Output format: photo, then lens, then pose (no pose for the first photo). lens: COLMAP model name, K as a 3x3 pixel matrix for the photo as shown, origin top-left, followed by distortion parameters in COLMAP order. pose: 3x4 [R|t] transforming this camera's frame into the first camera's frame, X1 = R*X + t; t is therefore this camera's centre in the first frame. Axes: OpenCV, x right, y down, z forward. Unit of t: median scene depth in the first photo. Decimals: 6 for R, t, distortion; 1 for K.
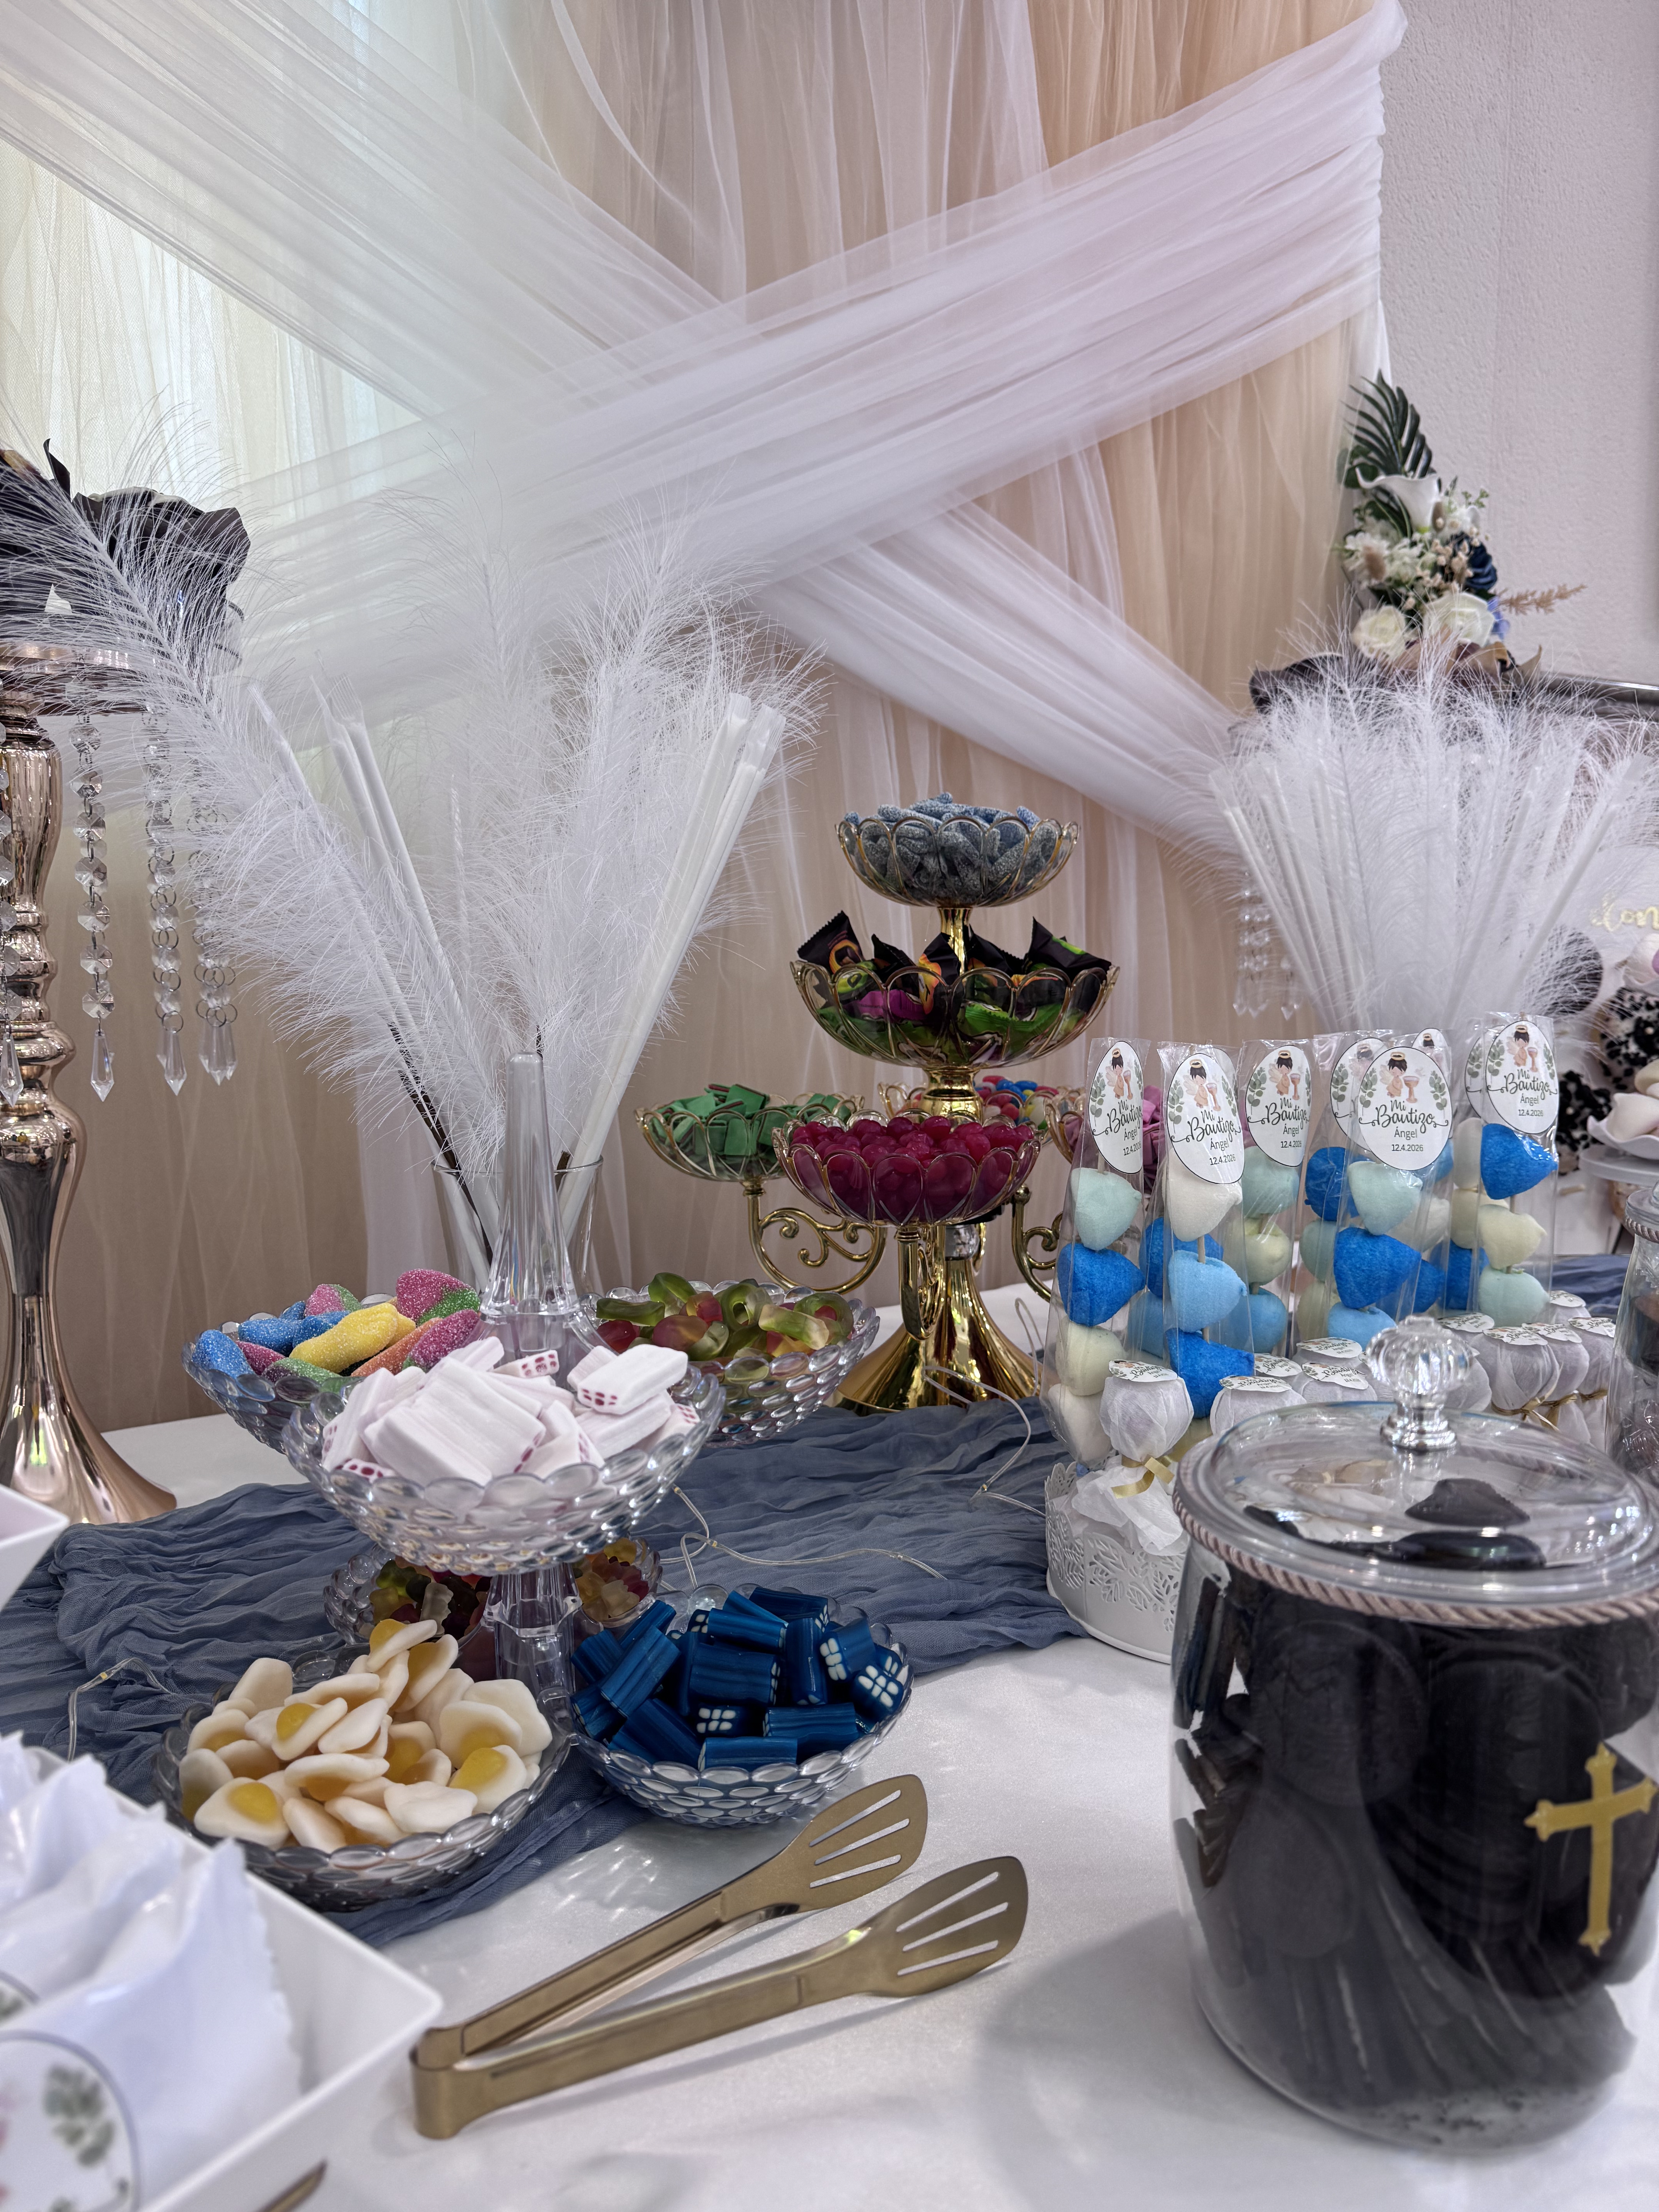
lens RADIAL K [[1570.5, 0, 819.1], [0, 1570.5, 1125.9], [0, 0, 1]] dist [0.045551, -0.043884]
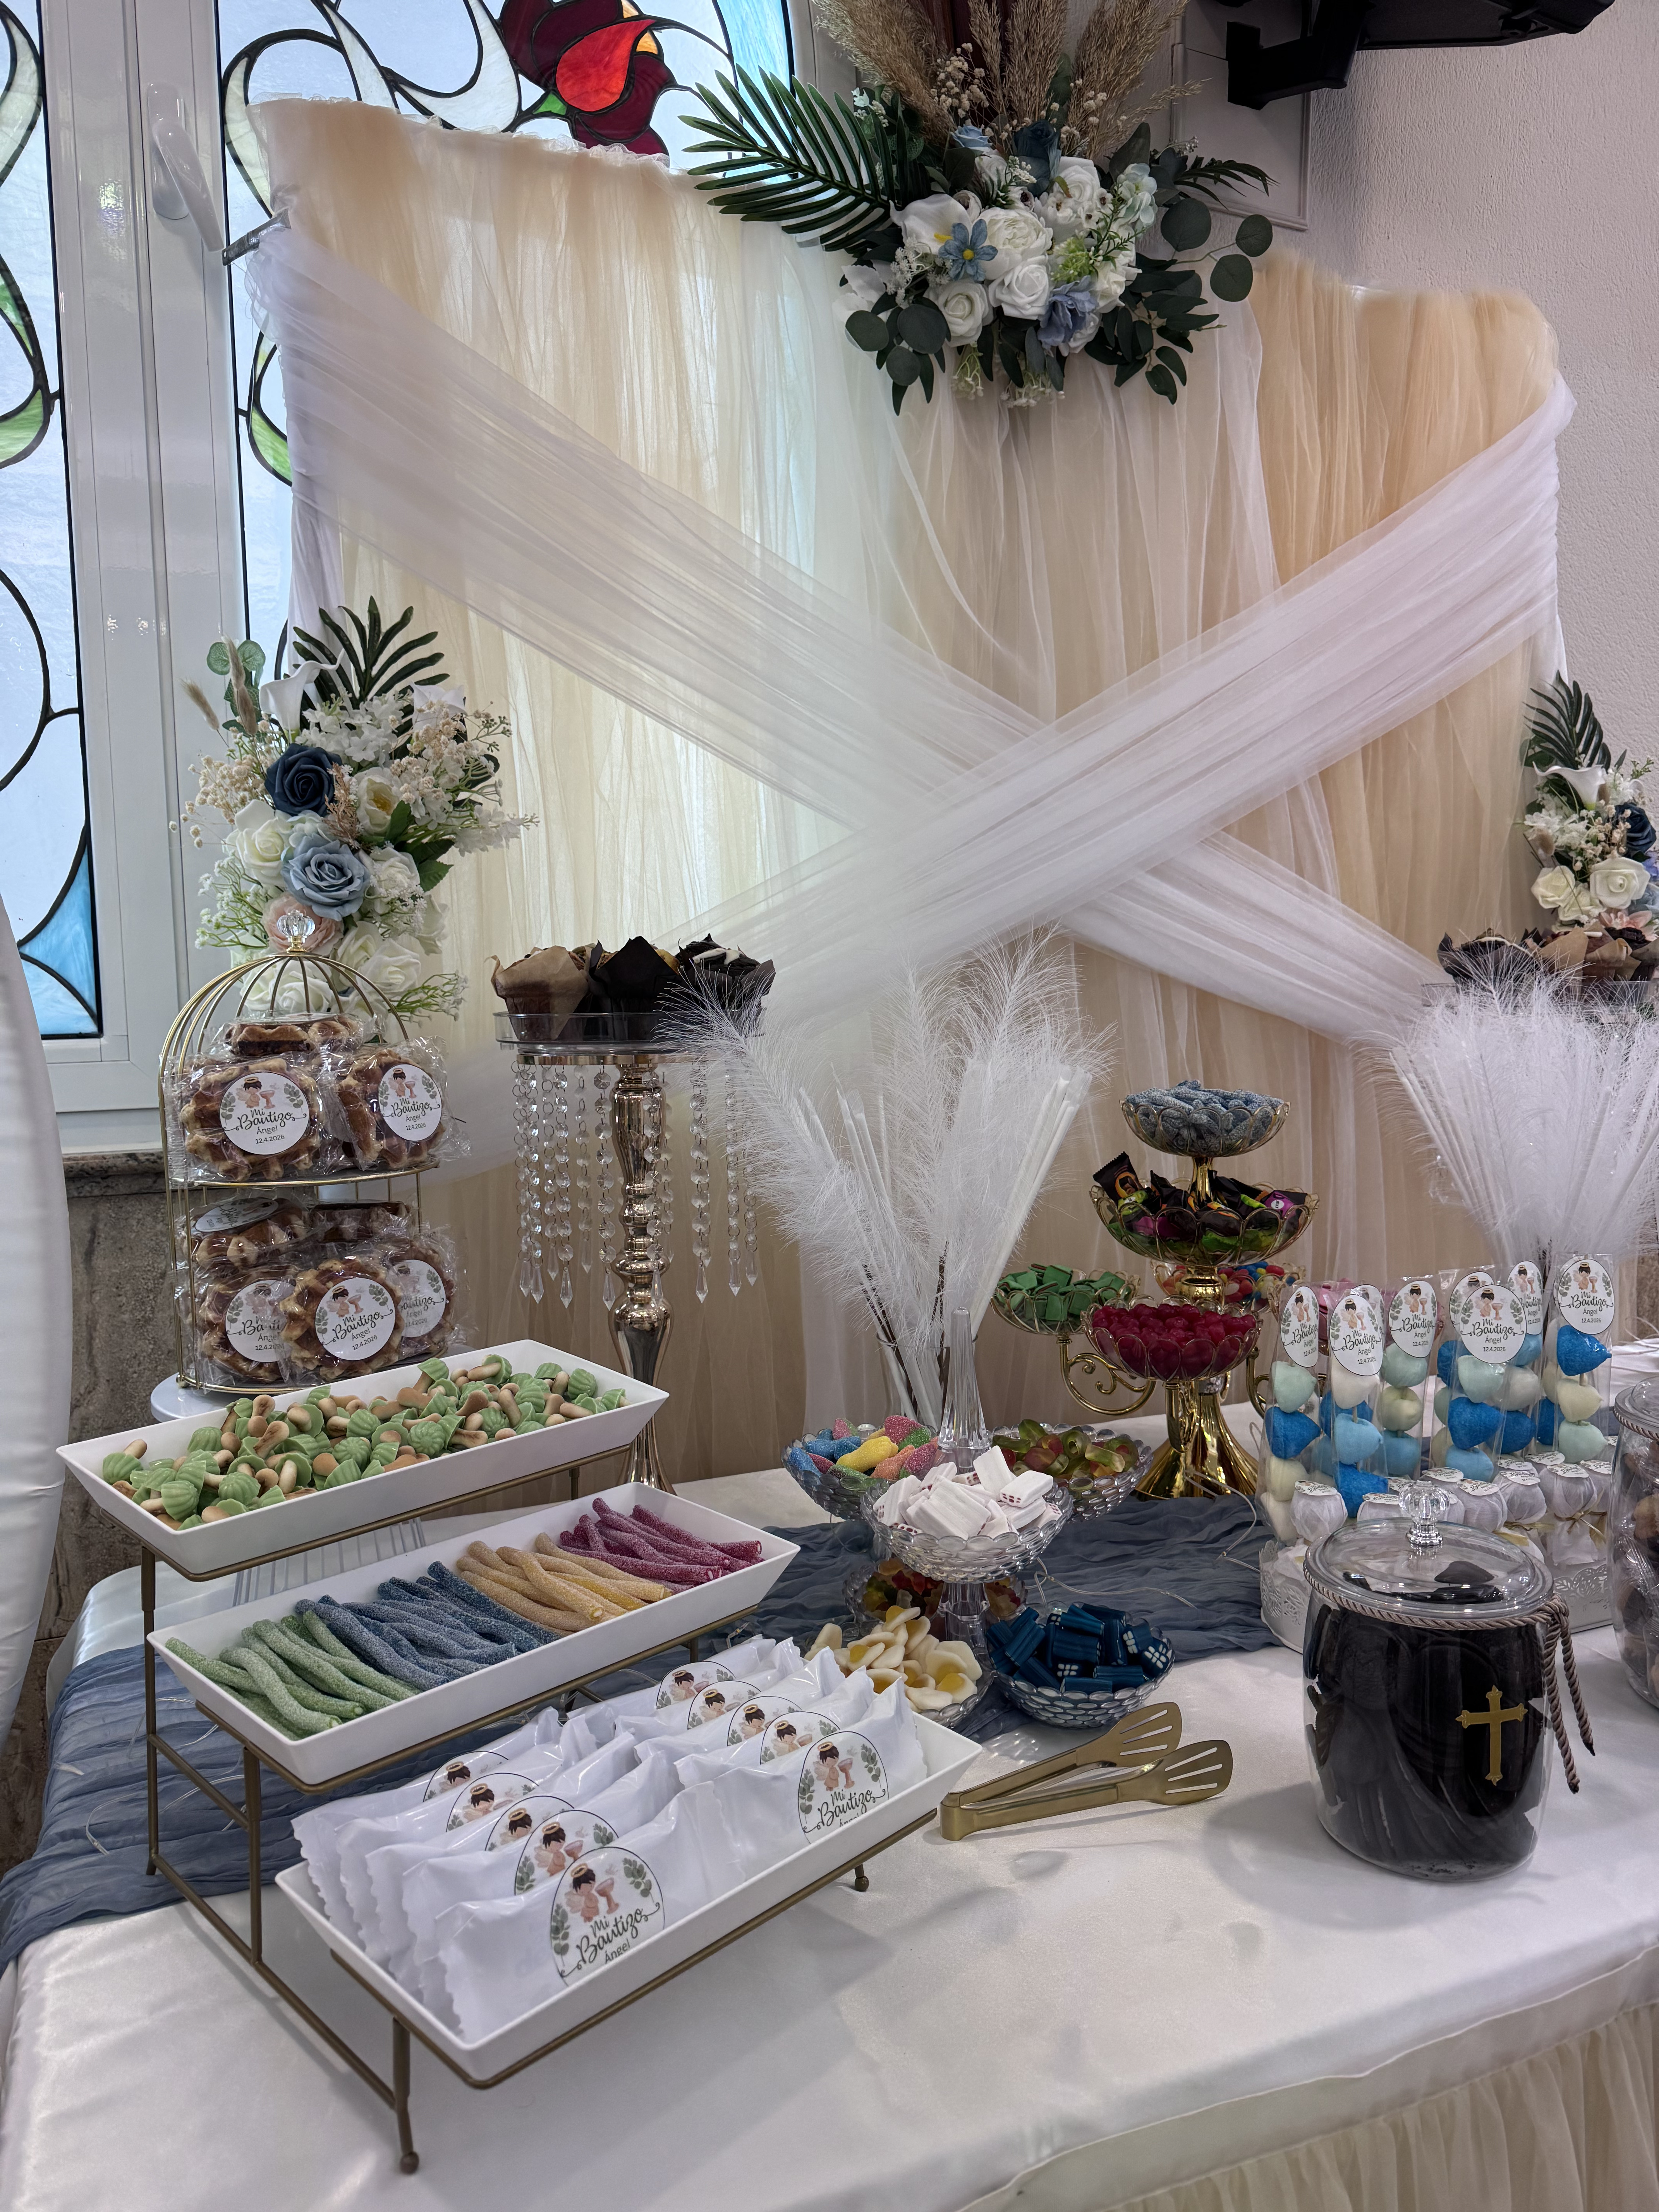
lens RADIAL K [[1570.5, 0, 807.2], [0, 1570.5, 1119.4], [0, 0, 1]] dist [0.045551, -0.043884]
pose [[0.984397, -0.002404, -0.175947, -0.025744], [-0.003209, 0.999495, -0.031610, -0.156022], [0.175934, 0.031681, 0.983892, -0.655775]]
